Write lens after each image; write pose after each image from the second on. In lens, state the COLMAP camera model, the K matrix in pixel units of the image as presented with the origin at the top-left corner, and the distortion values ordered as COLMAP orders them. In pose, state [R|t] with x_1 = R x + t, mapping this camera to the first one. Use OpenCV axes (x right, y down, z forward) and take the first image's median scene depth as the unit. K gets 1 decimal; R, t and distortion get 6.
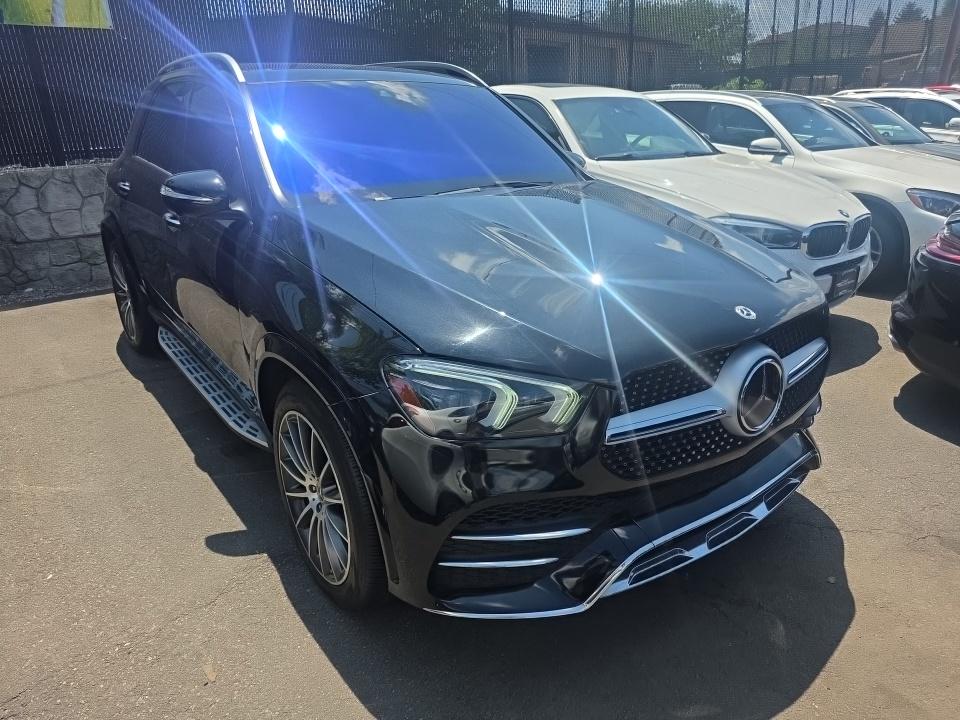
lens RADIAL K [[661.1, 0, 480.0], [0, 661.1, 360.0], [0, 0, 1]] dist [0.010947, 0.004069]
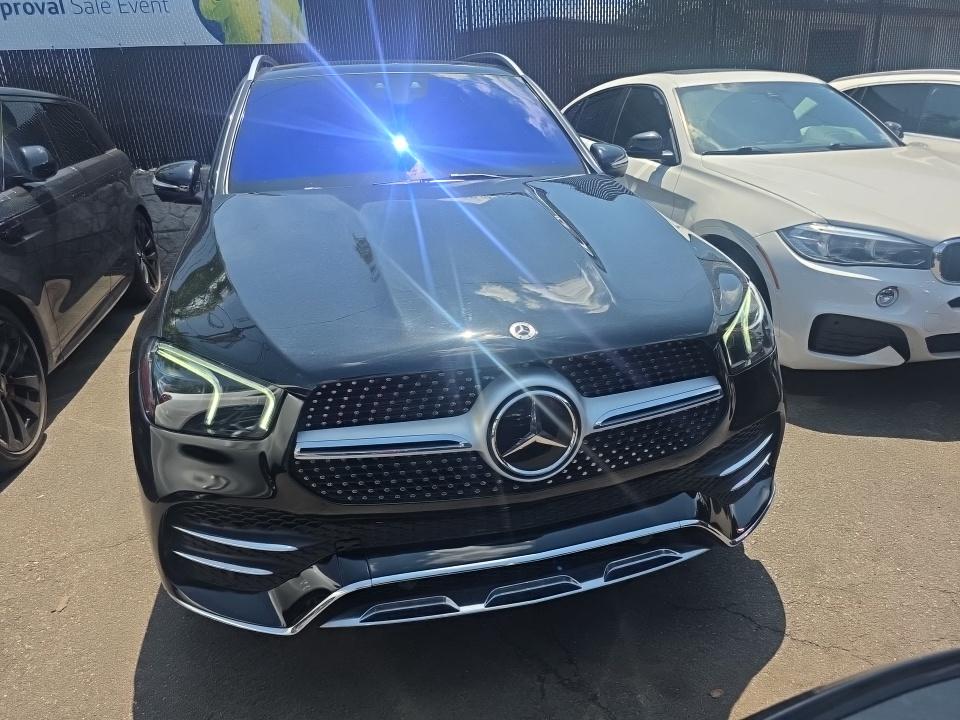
lens RADIAL K [[661.1, 0, 480.0], [0, 661.1, 360.0], [0, 0, 1]] dist [0.010947, 0.004069]
pose [[0.923031, 0.112720, -0.367843, 0.301098], [-0.113433, 0.993349, 0.019758, -0.020760], [0.367624, 0.023488, 0.929678, 0.103811]]
